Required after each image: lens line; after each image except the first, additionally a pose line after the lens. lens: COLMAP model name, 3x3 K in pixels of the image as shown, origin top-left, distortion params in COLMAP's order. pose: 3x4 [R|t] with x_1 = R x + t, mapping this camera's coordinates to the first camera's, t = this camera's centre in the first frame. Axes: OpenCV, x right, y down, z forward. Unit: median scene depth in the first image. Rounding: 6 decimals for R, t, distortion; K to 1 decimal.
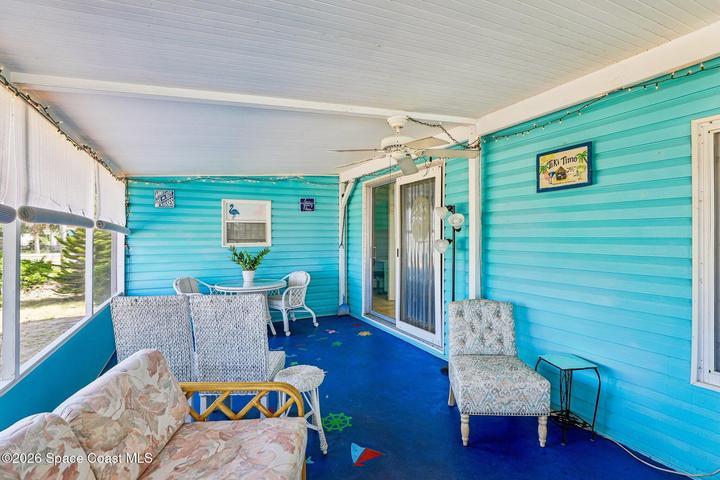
lens RADIAL K [[336.1, 0, 360.1], [0, 336.1, 237.4], [0, 0, 1]] dist [-0.028758, 0.003788]
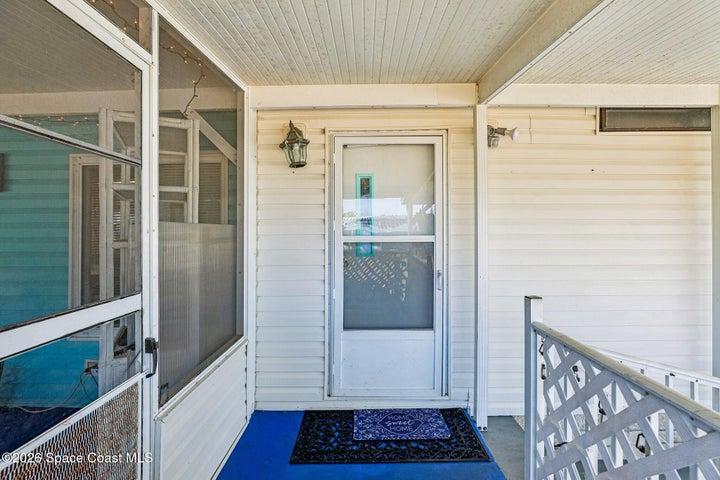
lens RADIAL K [[336.1, 0, 360.7], [0, 336.1, 236.7], [0, 0, 1]] dist [-0.028758, 0.003788]
pose [[0.466234, -0.001990, 0.884659, 0.324320], [0.004865, 0.999988, -0.000315, 0.004423], [-0.884648, 0.004450, 0.466238, -0.716073]]
